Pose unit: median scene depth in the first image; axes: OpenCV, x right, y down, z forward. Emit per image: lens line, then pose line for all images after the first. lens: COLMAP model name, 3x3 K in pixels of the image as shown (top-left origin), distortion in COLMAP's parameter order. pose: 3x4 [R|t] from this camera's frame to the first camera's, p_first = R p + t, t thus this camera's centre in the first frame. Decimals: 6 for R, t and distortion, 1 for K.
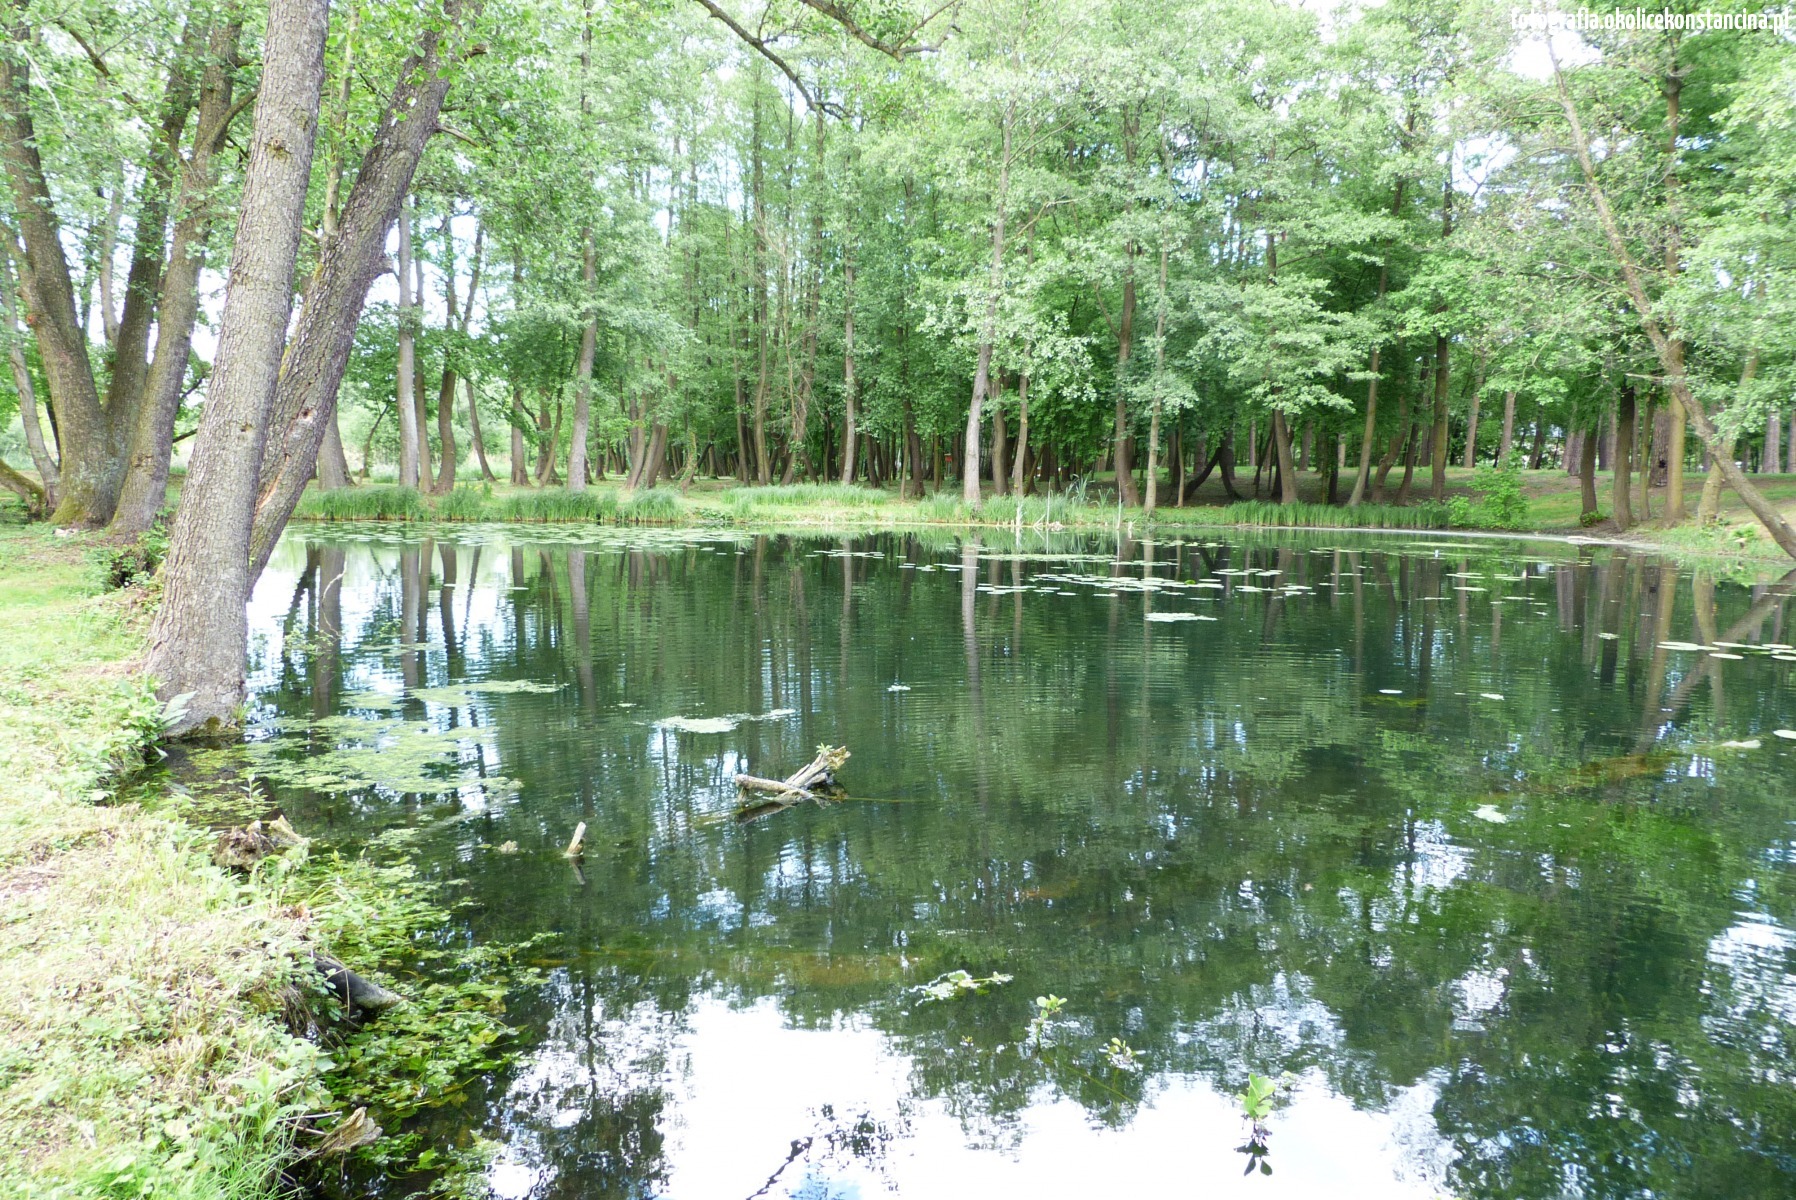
lens RADIAL K [[1394.2, 0, 906.5], [0, 1394.2, 602.2], [0, 0, 1]] dist [-0.027457, 0.024423]
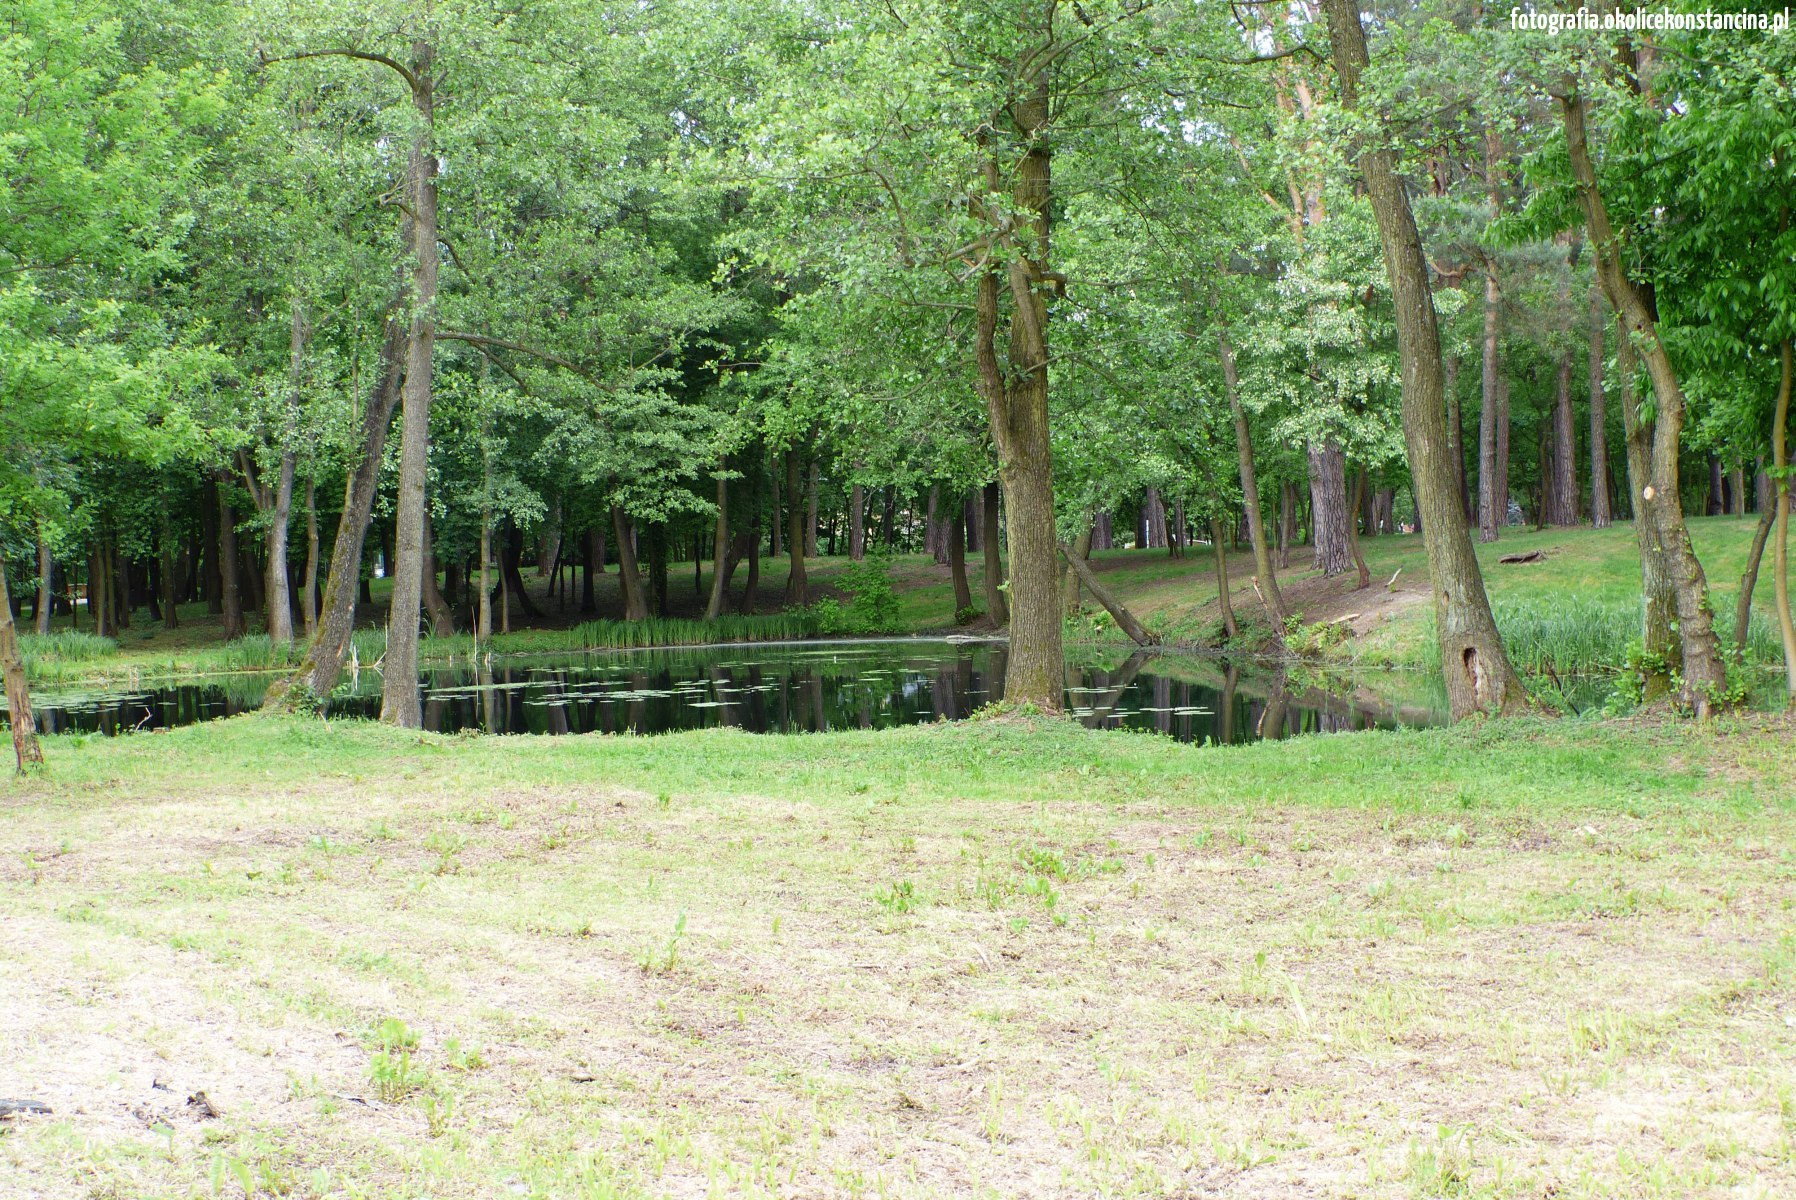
lens RADIAL K [[2100.2, 0, 1004.3], [0, 2100.2, 596.9], [0, 0, 1]] dist [-0.012816, -0.004911]
pose [[0.886306, -0.058090, 0.459442, -0.143684], [0.096291, 0.993535, -0.060135, 0.015854], [-0.452979, 0.097538, 0.886170, -0.286794]]
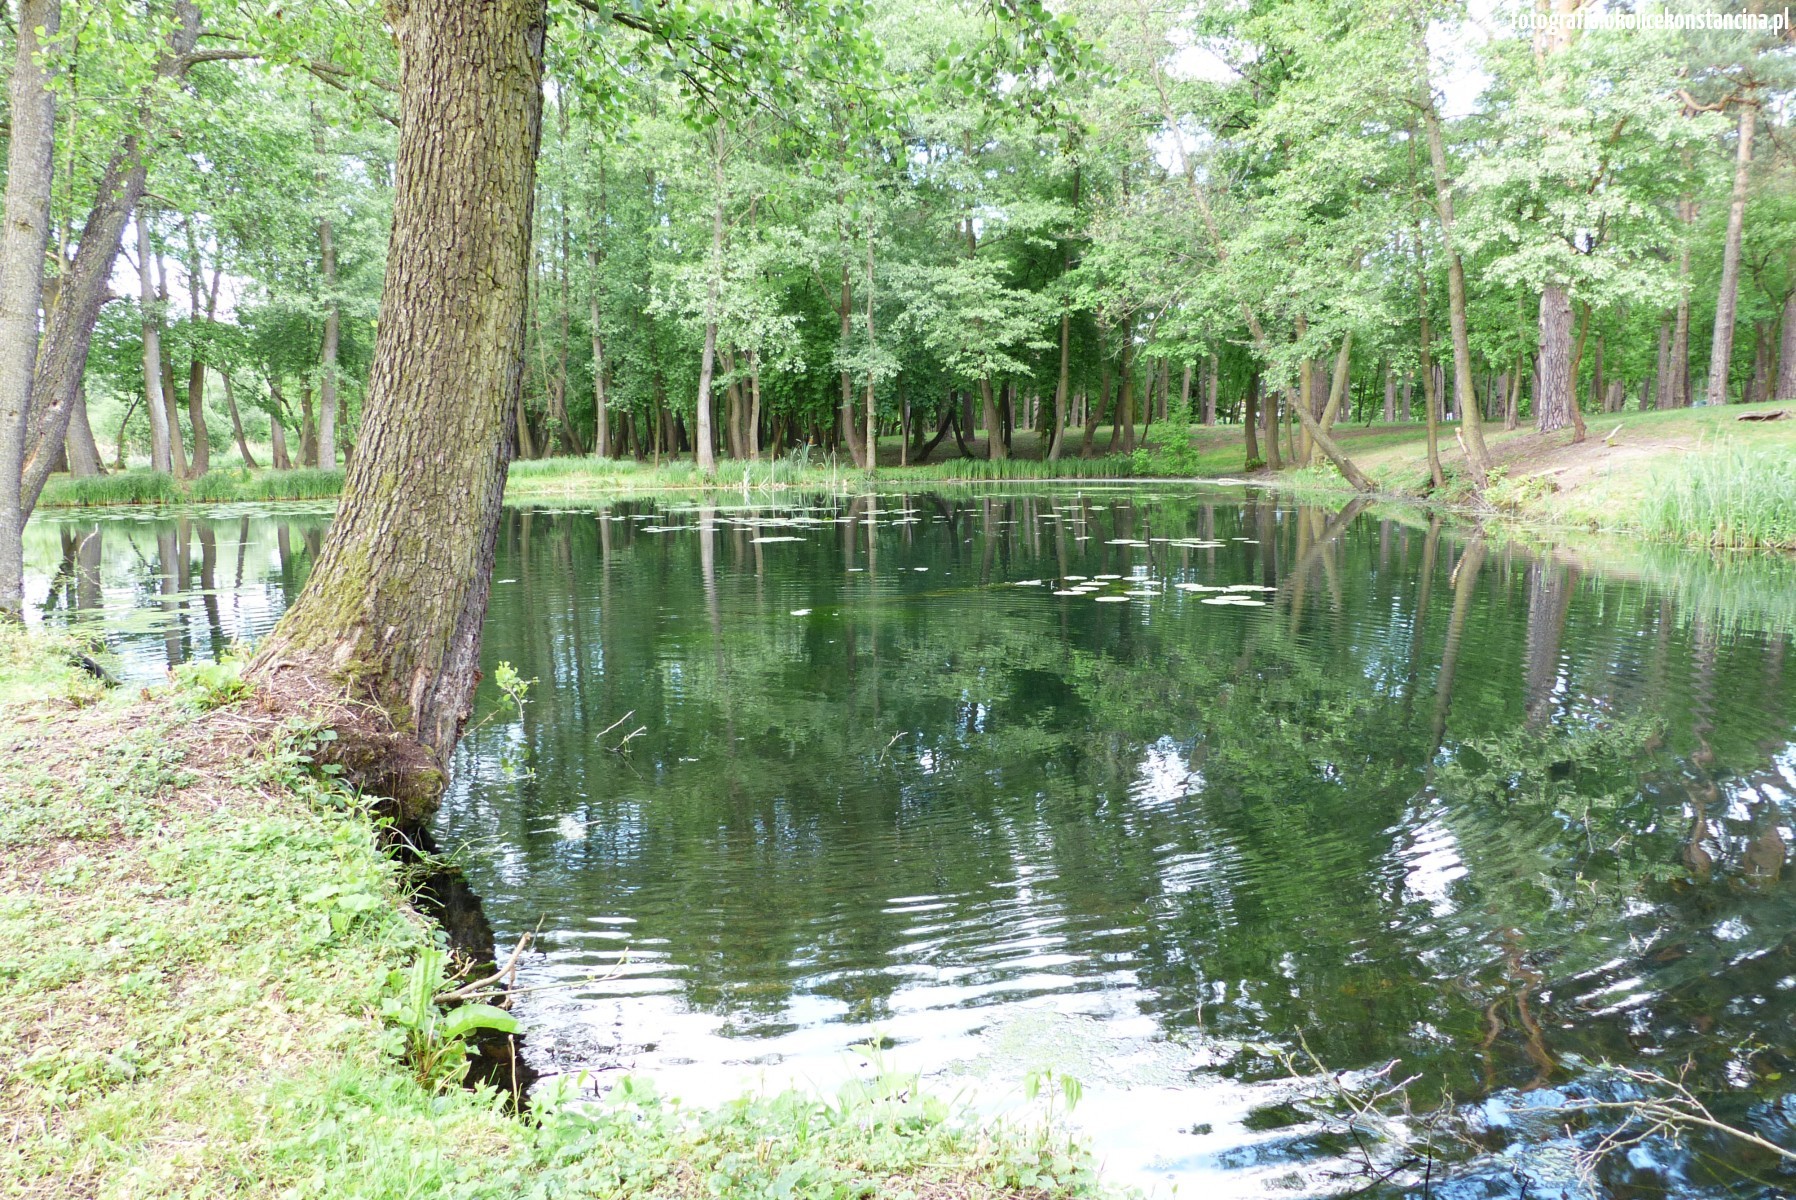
lens RADIAL K [[1334.4, 0, 896.6], [0, 1334.4, 610.0], [0, 0, 1]] dist [-0.079208, 0.084585]
pose [[0.986484, -0.051289, 0.155623, 0.028908], [0.046211, 0.998280, 0.036077, 0.010025], [-0.157206, -0.028398, 0.987157, -0.068350]]
